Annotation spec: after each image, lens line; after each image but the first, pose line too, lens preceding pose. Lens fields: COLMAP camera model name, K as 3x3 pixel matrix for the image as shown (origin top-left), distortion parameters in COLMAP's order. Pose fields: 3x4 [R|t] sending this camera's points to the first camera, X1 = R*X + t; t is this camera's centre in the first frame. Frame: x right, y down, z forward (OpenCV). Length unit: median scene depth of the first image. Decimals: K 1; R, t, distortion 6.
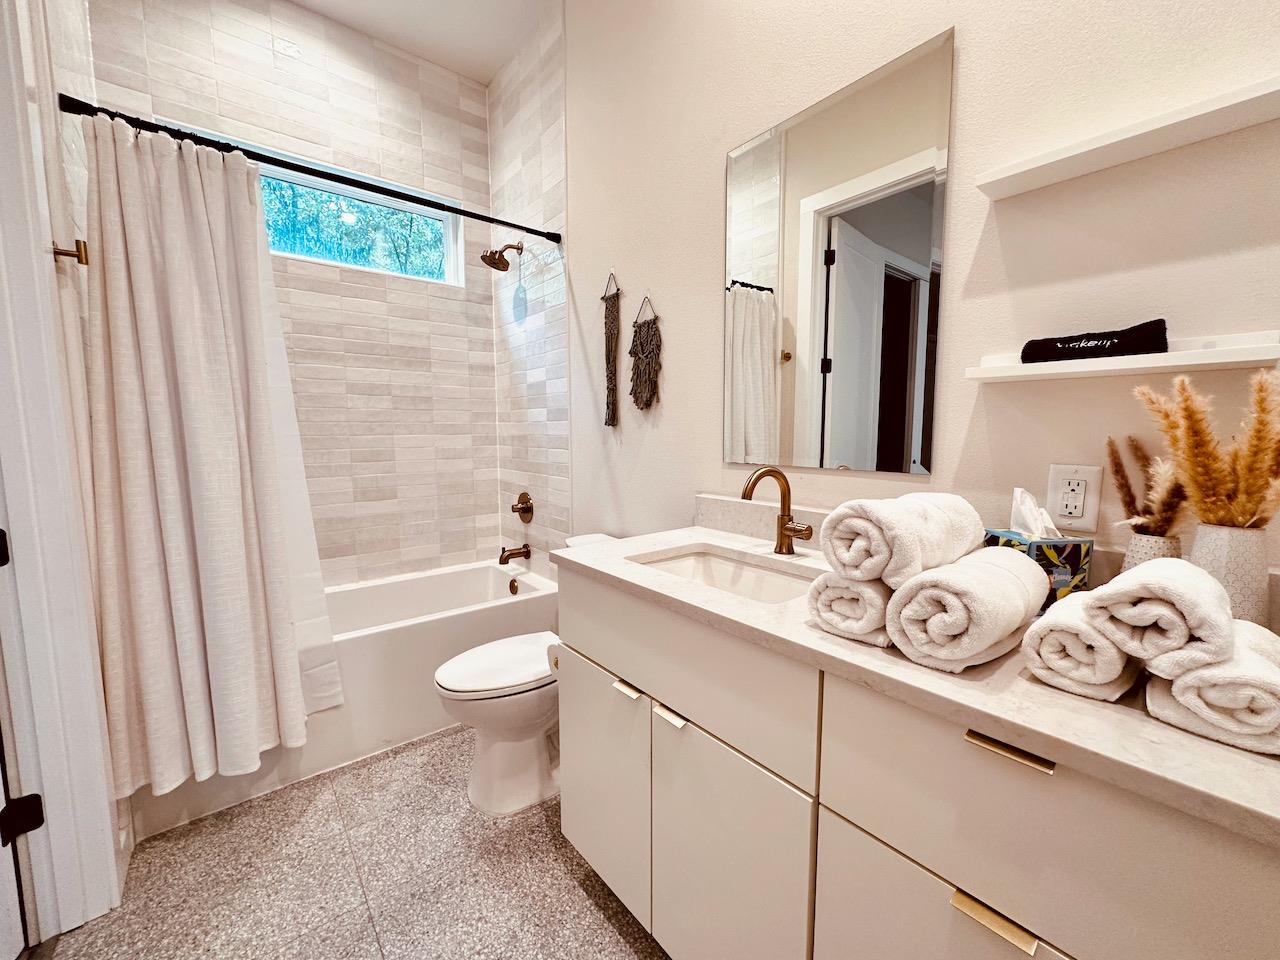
lens RADIAL K [[512.4, 0, 639.8], [0, 512.4, 478.9], [0, 0, 1]] dist [0.003348, -0.000512]
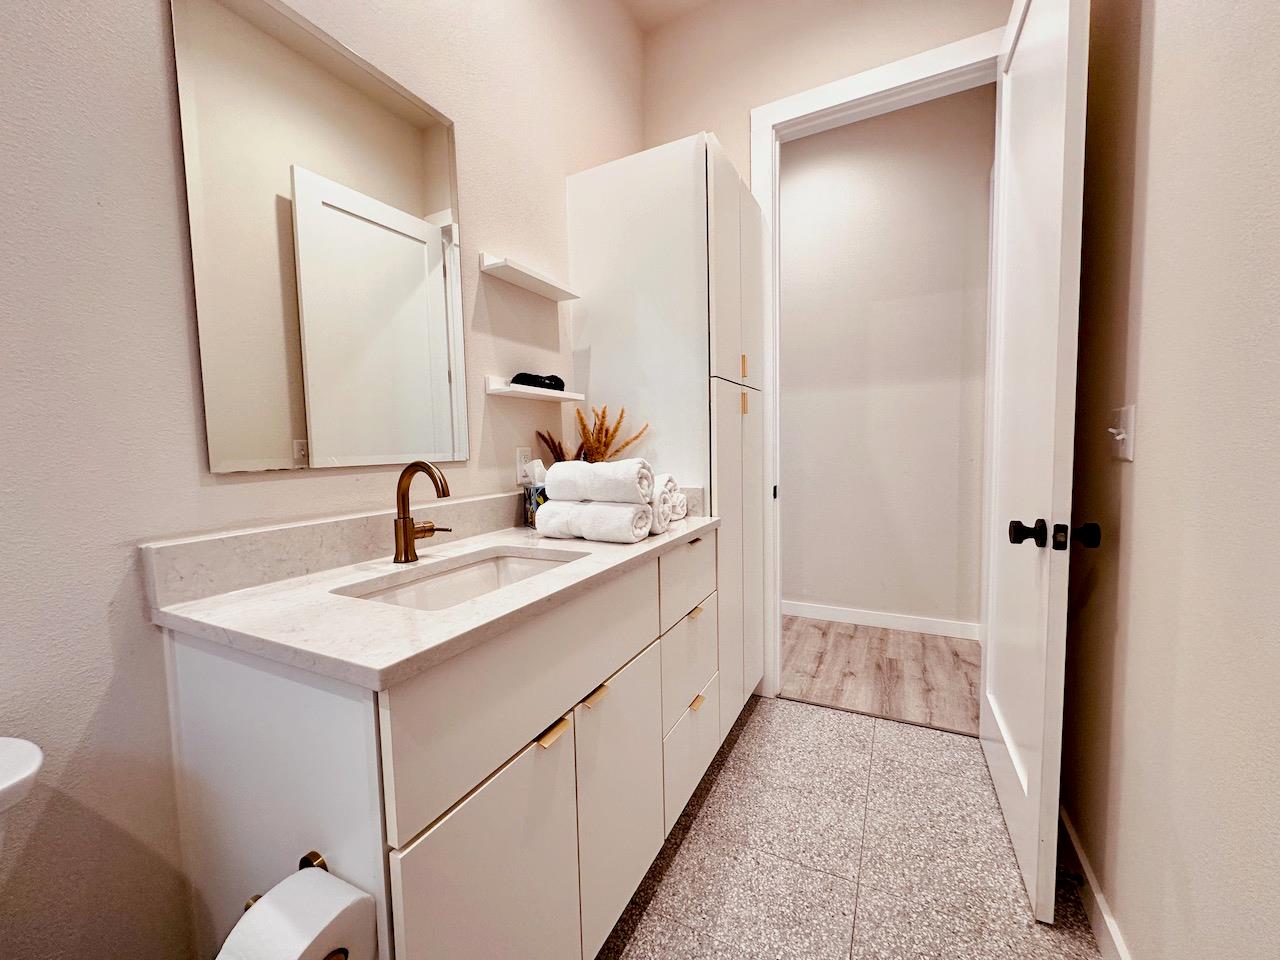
lens RADIAL K [[512.4, 0, 640.7], [0, 512.4, 479.2], [0, 0, 1]] dist [0.003348, -0.000512]
pose [[-0.392165, -0.048183, 0.918632, -0.781903], [0.121525, 0.987161, 0.103656, -0.043456], [-0.911833, 0.152287, -0.381274, 1.113222]]
